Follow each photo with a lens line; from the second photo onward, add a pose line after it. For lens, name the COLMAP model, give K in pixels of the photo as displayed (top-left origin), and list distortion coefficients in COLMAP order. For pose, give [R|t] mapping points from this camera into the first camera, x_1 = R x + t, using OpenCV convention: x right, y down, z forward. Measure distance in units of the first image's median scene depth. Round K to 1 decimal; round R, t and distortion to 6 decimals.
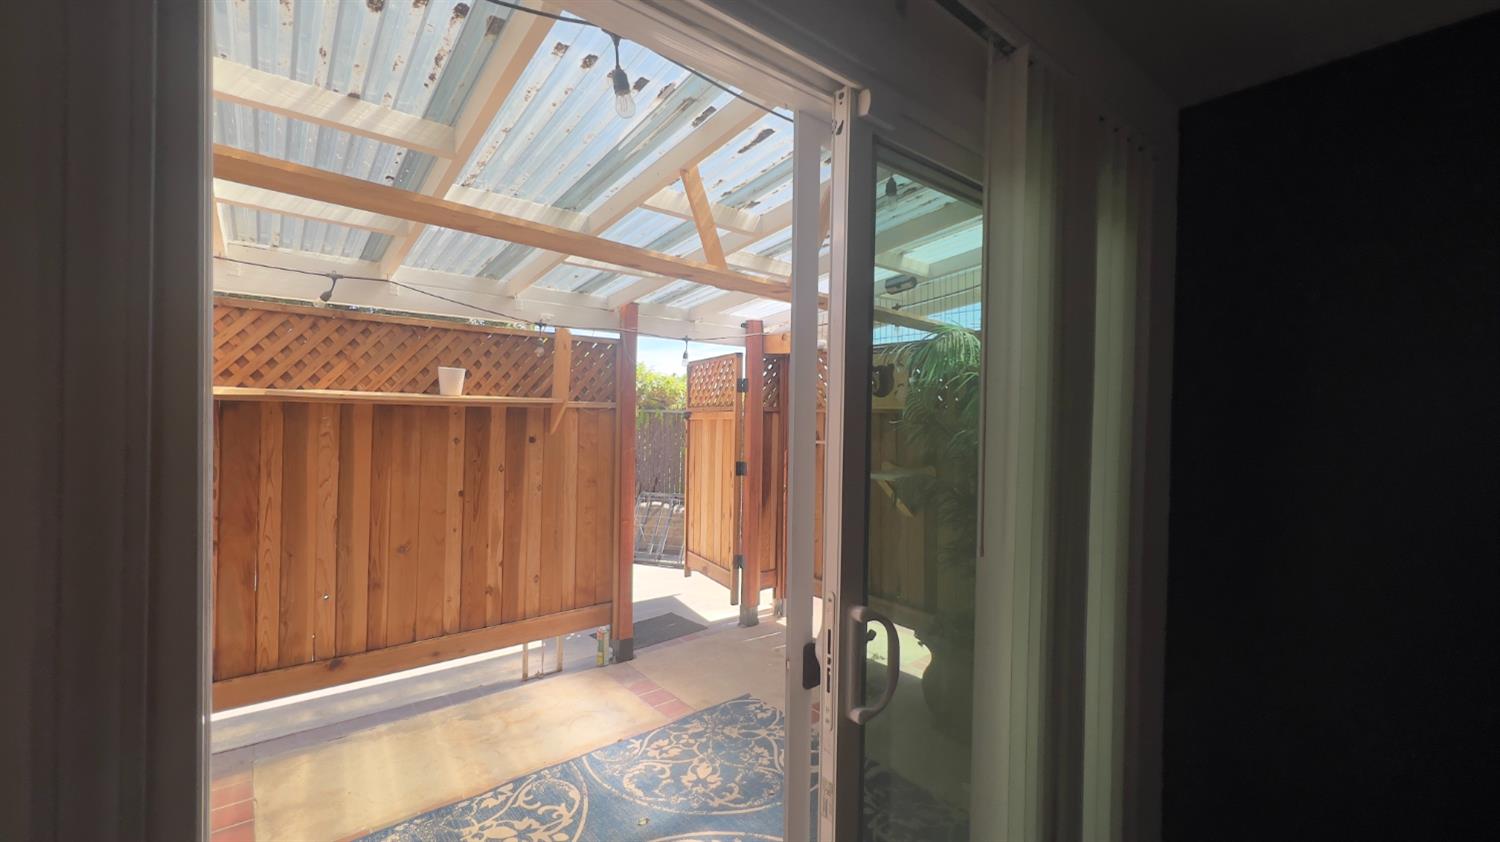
lens RADIAL K [[601.2, 0, 744.7], [0, 601.2, 418.6], [0, 0, 1]] dist [-0.001693, -0.000183]
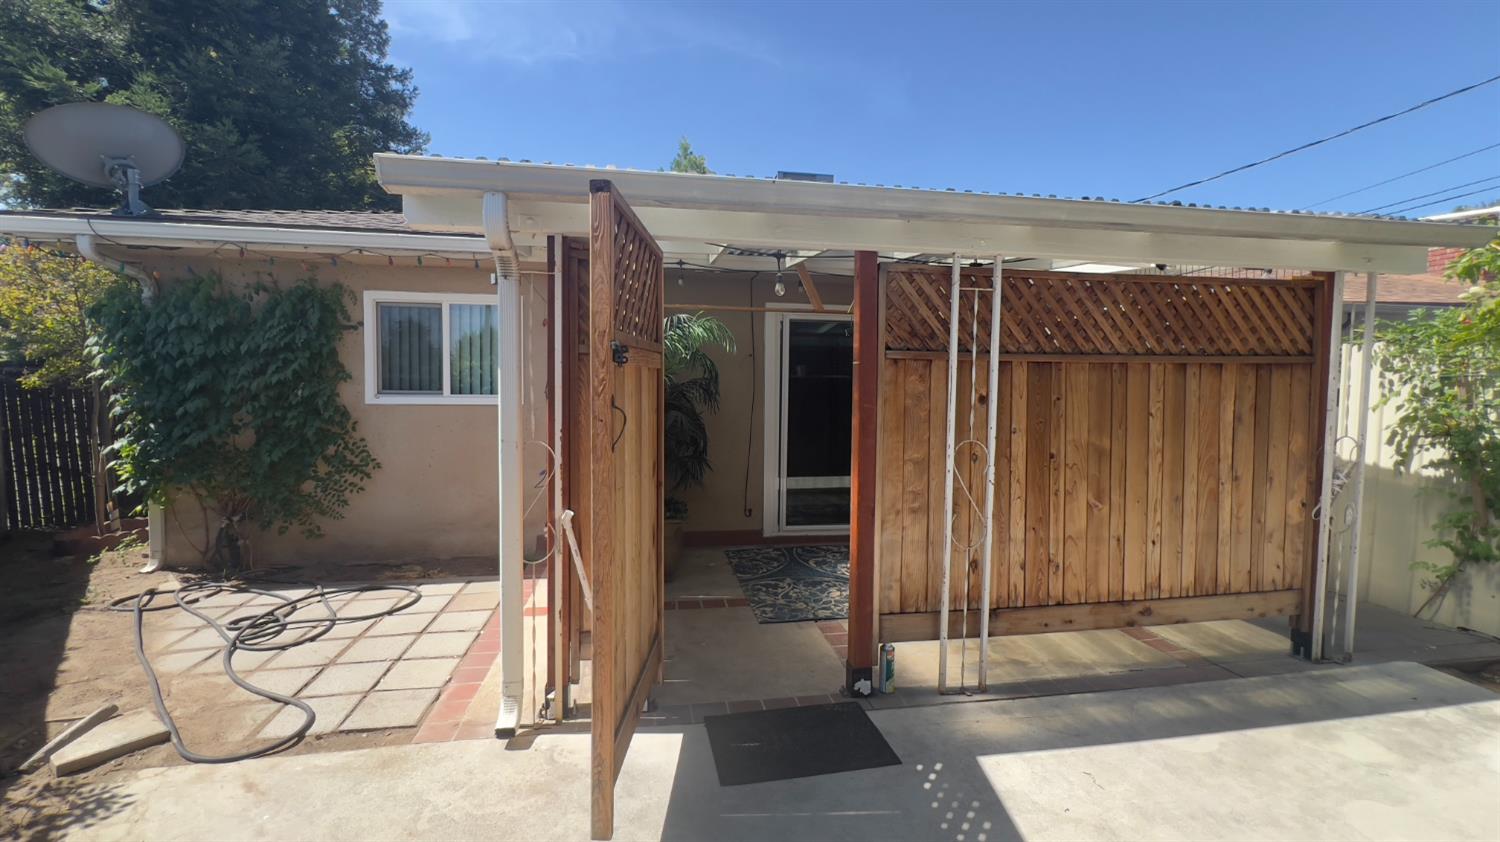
lens RADIAL K [[603.3, 0, 750.7], [0, 603.3, 417.6], [0, 0, 1]] dist [-0.001775, -0.000251]
pose [[-0.869612, -0.047838, 0.491413, -0.569404], [-0.018613, 0.997764, 0.064194, 0.015500], [-0.493385, 0.046677, -0.868558, 2.214037]]
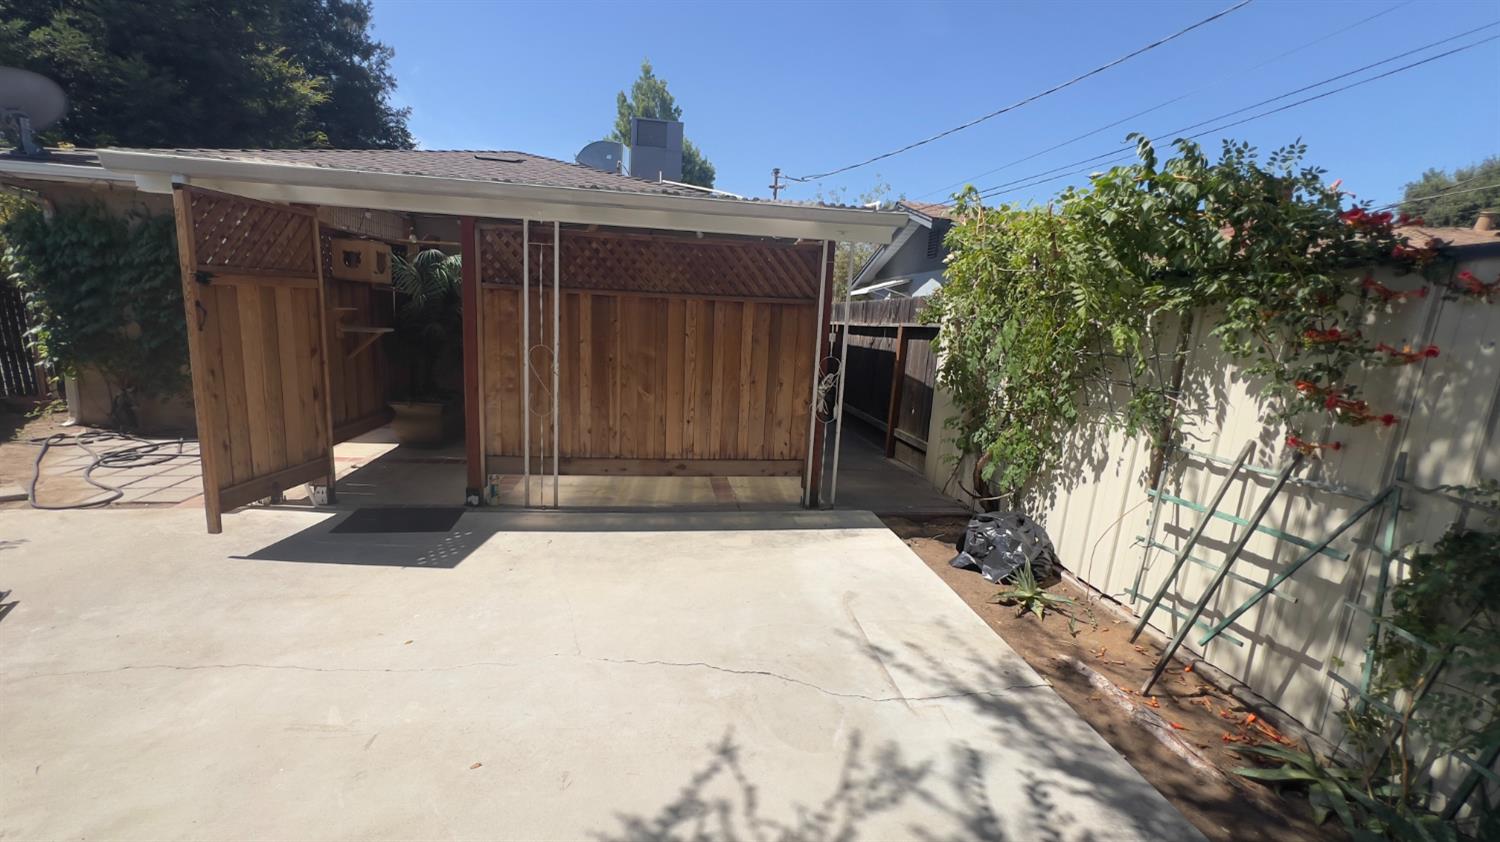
lens RADIAL K [[601.2, 0, 744.7], [0, 601.2, 418.6], [0, 0, 1]] dist [-0.001693, -0.000183]
pose [[-0.855600, -0.145389, 0.496800, -1.576590], [-0.061327, 0.981457, 0.181605, -0.013619], [-0.513992, 0.124914, -0.848651, 2.215241]]
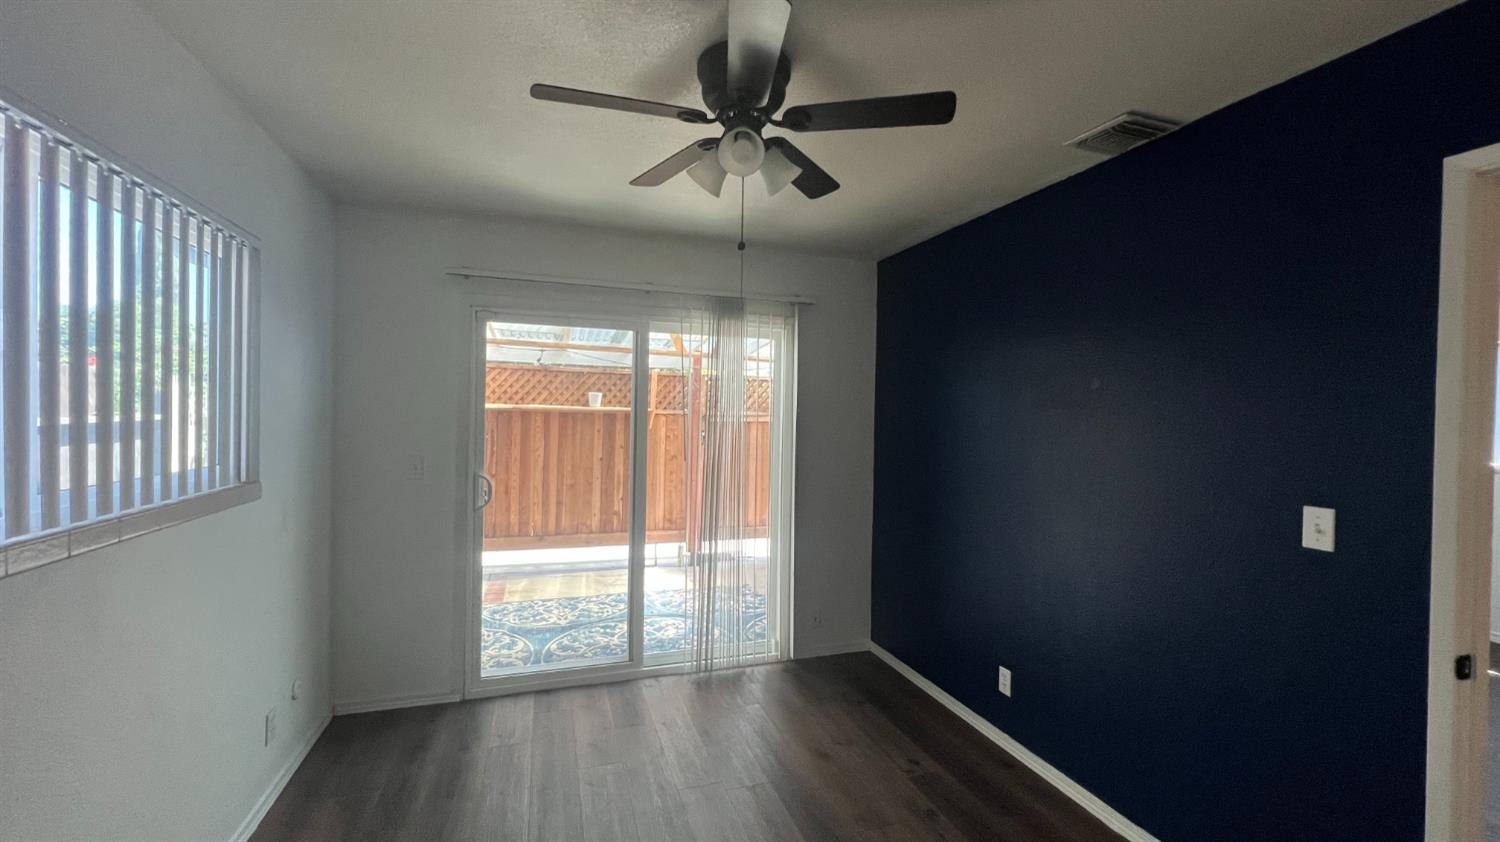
lens RADIAL K [[598.4, 0, 745.3], [0, 598.4, 419.1], [0, 0, 1]] dist [0.001182, 0.000427]
pose [[0.934642, 0.001348, -0.355588, 0.670356], [-0.005771, 0.999919, -0.011377, 0.019003], [0.355544, 0.012685, 0.934574, -0.644493]]
